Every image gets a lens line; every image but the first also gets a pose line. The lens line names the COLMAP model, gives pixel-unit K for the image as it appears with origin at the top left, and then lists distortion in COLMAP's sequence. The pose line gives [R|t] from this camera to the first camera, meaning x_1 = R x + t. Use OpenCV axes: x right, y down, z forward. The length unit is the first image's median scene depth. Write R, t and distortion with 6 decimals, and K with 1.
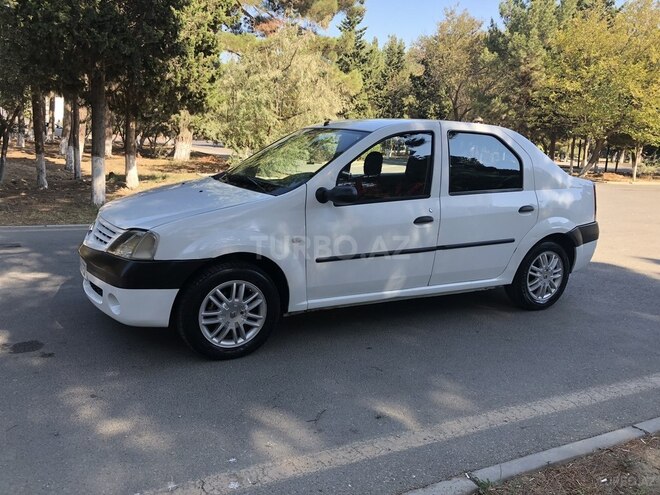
lens RADIAL K [[543.6, 0, 330.0], [0, 543.6, 247.5], [0, 0, 1]] dist [0.009381, 0.009251]
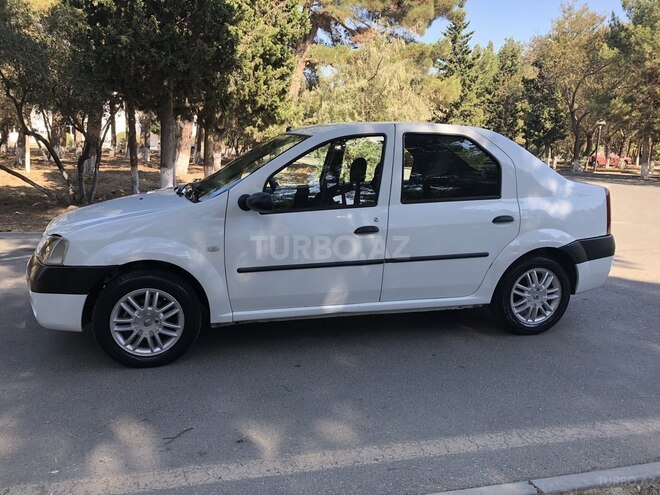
lens RADIAL K [[543.6, 0, 330.0], [0, 543.6, 247.5], [0, 0, 1]] dist [0.009381, 0.009251]
pose [[0.975755, 0.019020, -0.218036, 0.276747], [-0.022967, 0.999615, -0.015581, -0.004775], [0.217655, 0.020211, 0.975816, 0.076744]]
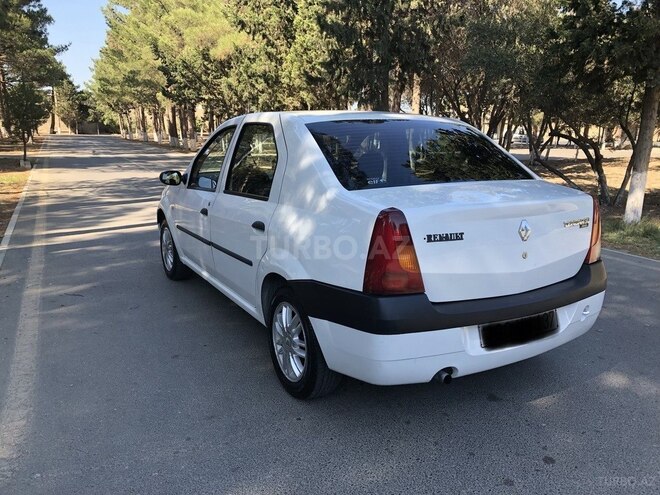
lens RADIAL K [[535.0, 0, 327.6], [0, 535.0, 244.4], [0, 0, 1]] dist [0.023444, 0.000664]
pose [[0.033374, 0.160539, -0.986465, 1.057221], [-0.208577, 0.966401, 0.150217, -0.170936], [0.977436, 0.200741, 0.065737, 1.036395]]
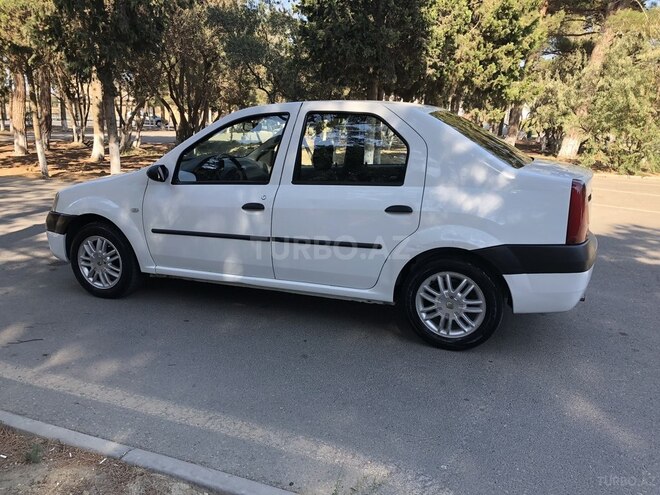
lens RADIAL K [[537.6, 0, 330.0], [0, 537.6, 247.5], [0, 0, 1]] dist [0.017048, 0.005283]
pose [[0.671483, 0.138011, -0.728055, 0.853073], [-0.134900, 0.988852, 0.063031, -0.051312], [0.728638, 0.055890, 0.682615, 0.401265]]
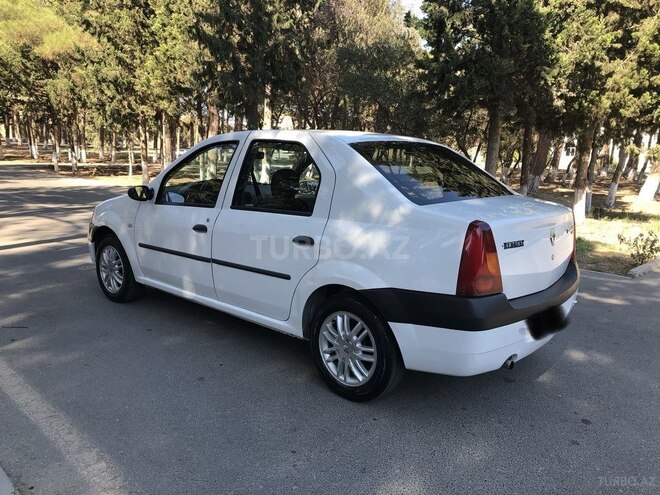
lens RADIAL K [[535.0, 0, 327.6], [0, 535.0, 244.4], [0, 0, 1]] dist [0.023444, 0.000664]
pose [[0.358007, 0.132274, -0.924302, 1.040573], [-0.205964, 0.976718, 0.059999, -0.114970], [0.910719, 0.168893, 0.376915, 0.746345]]
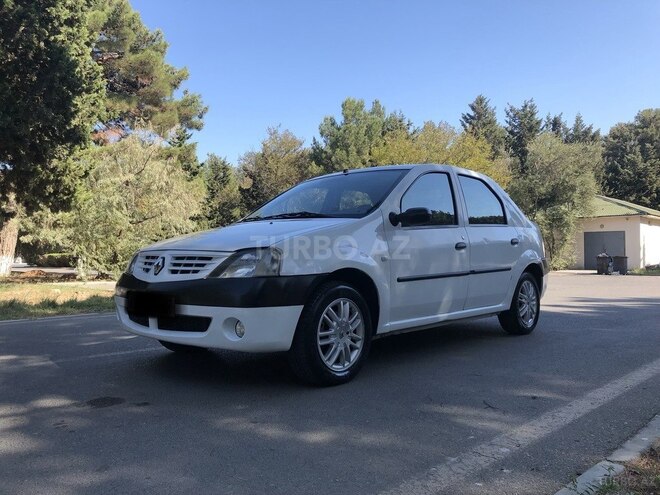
lens RADIAL K [[543.6, 0, 330.0], [0, 543.6, 247.5], [0, 0, 1]] dist [0.009381, 0.009251]
pose [[0.939750, -0.038895, 0.339642, -0.398342], [0.109455, 0.975440, -0.191143, 0.118429], [-0.323866, 0.216802, 0.920928, 0.061394]]
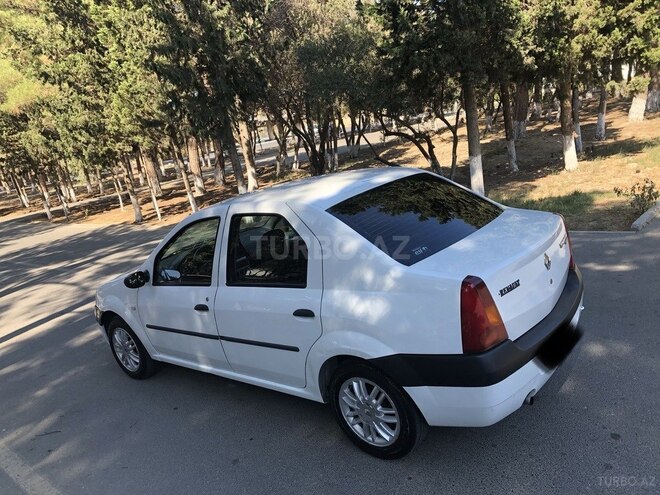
lens RADIAL K [[535.0, 0, 320.1], [0, 535.0, 247.9], [0, 0, 1]] dist [0.024380, -0.007132]
pose [[0.362855, 0.100490, -0.926411, 1.034556], [0.008415, 0.993774, 0.111093, -0.240801], [0.931808, -0.048106, 0.359750, 0.750928]]
